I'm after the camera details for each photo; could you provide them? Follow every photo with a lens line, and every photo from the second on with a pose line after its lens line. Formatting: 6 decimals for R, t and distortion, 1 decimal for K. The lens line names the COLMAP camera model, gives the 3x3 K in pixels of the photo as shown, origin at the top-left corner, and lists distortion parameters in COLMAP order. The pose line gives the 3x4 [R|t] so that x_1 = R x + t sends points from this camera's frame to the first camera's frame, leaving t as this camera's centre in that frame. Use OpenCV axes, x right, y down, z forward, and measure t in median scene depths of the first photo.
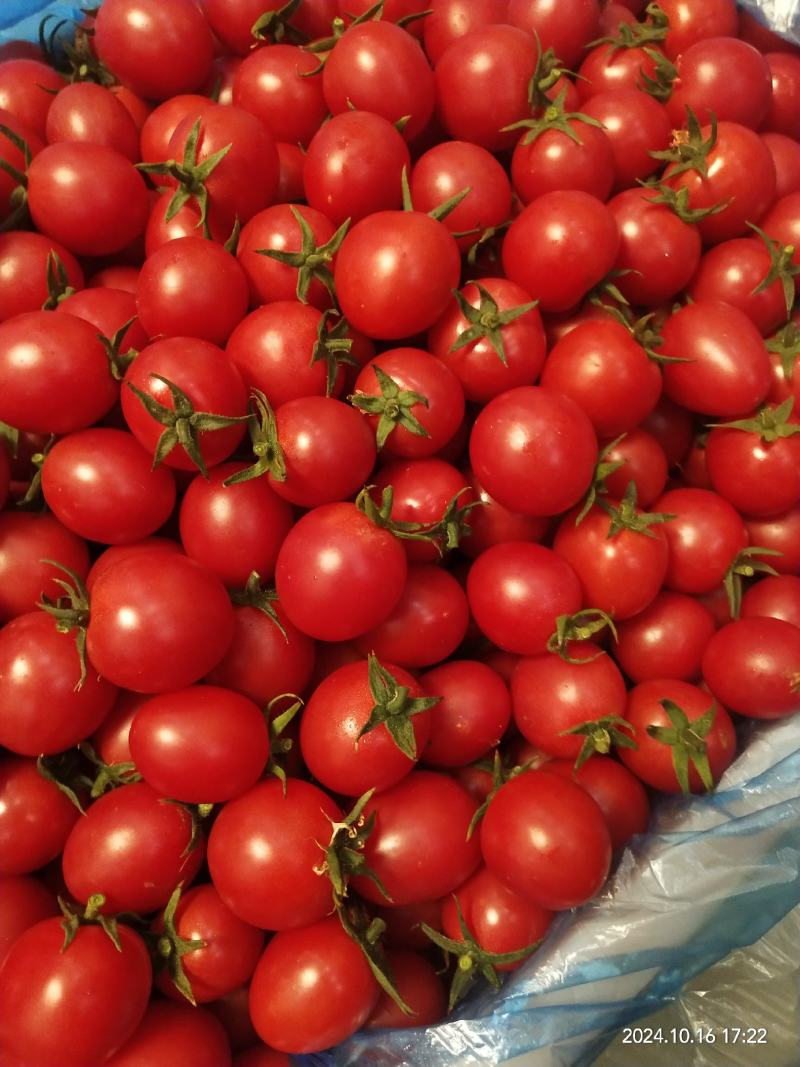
lens RADIAL K [[869.5, 0, 400.0], [0, 869.5, 533.5], [0, 0, 1]] dist [-0.046442, 0.111227]
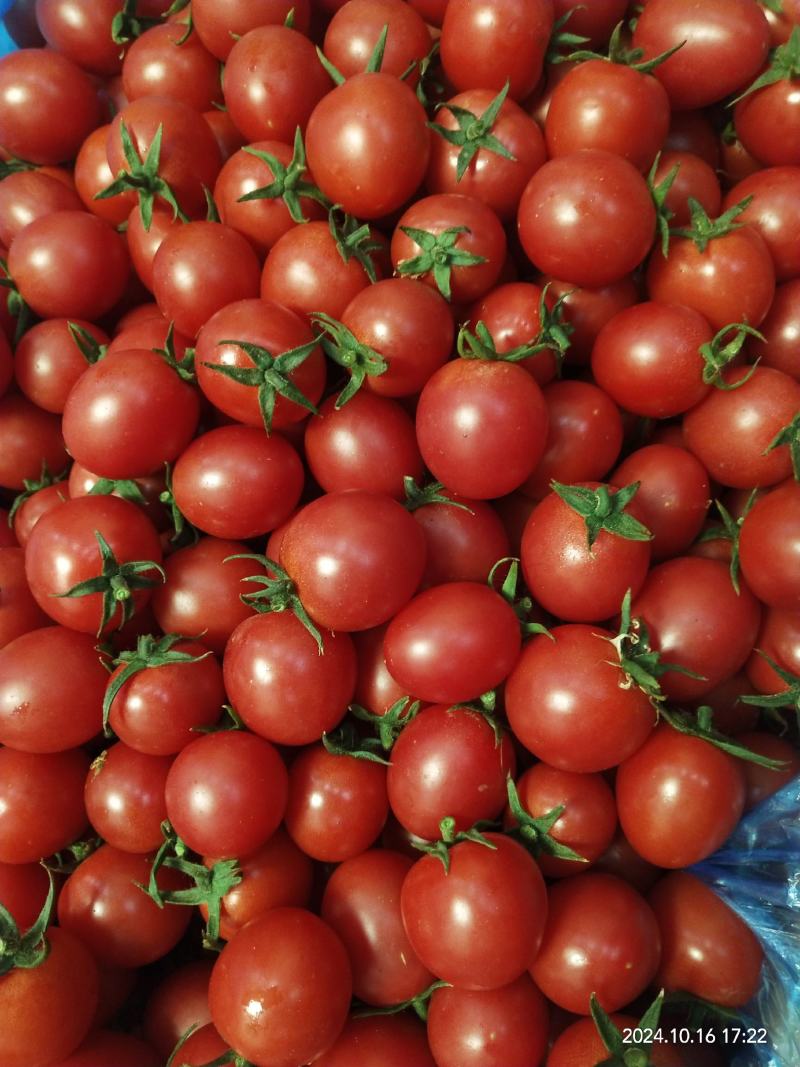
lens RADIAL K [[869.5, 0, 400.0], [0, 869.5, 533.5], [0, 0, 1]] dist [-0.046442, 0.111227]
pose [[0.848072, -0.520460, -0.099479, -0.110324], [0.522630, 0.852545, -0.004904, 0.102772], [0.087363, -0.047832, 0.995028, 0.009878]]
